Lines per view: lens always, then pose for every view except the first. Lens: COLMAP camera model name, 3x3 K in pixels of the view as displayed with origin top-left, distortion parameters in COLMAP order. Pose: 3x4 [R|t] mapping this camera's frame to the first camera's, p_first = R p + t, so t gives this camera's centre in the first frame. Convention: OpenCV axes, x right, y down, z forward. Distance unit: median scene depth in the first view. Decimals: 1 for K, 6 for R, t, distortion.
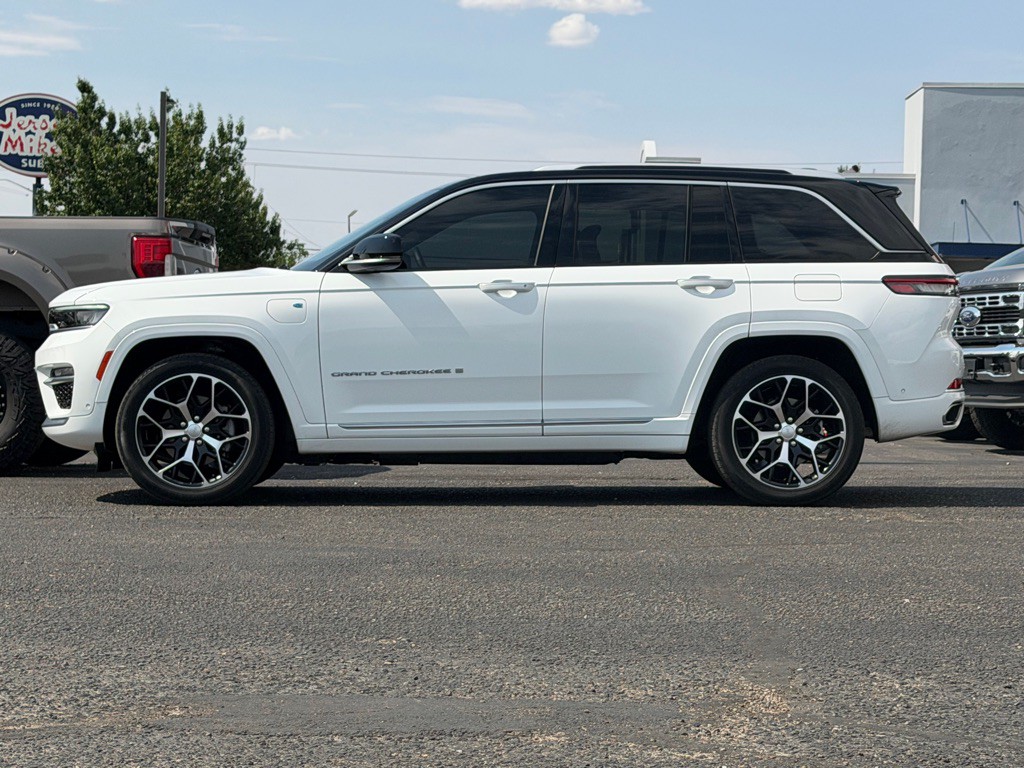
lens RADIAL K [[2273.8, 0, 511.9], [0, 2273.8, 410.4], [0, 0, 1]] dist [0.117555, 0.293262]
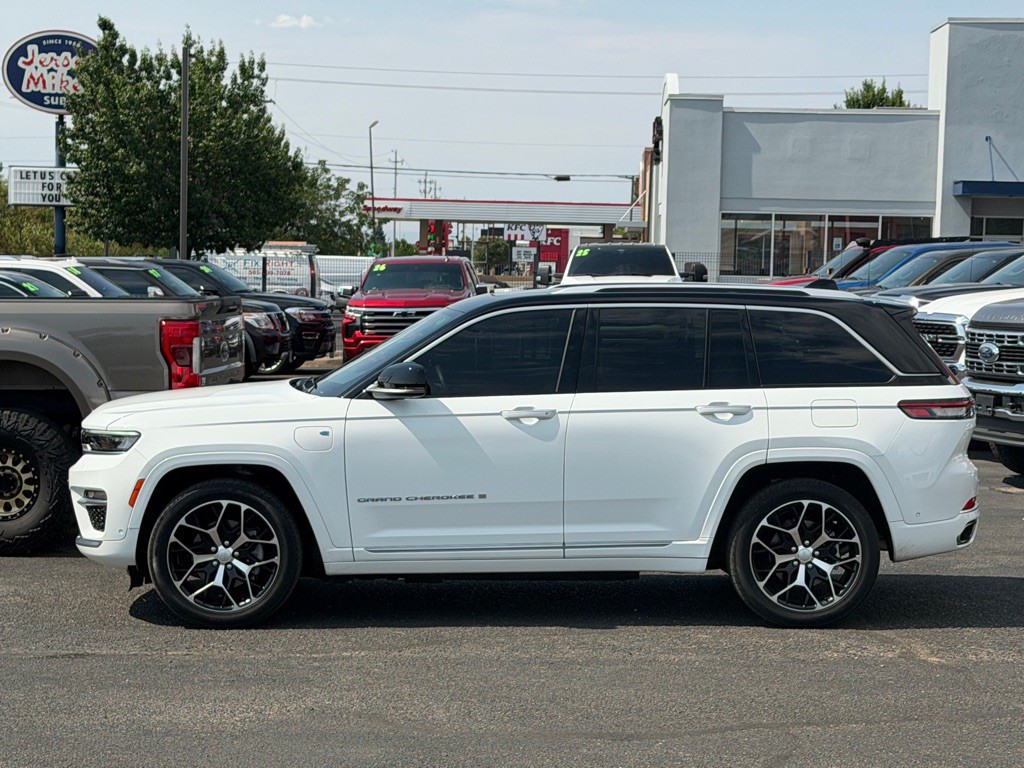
lens RADIAL K [[2273.8, 0, 511.9], [0, 2273.8, 410.4], [0, 0, 1]] dist [0.117555, 0.293262]
pose [[0.999950, -0.001160, -0.009914, 0.000199], [0.001628, 0.998879, 0.047311, -0.101872], [0.009848, -0.047325, 0.998831, -0.018479]]
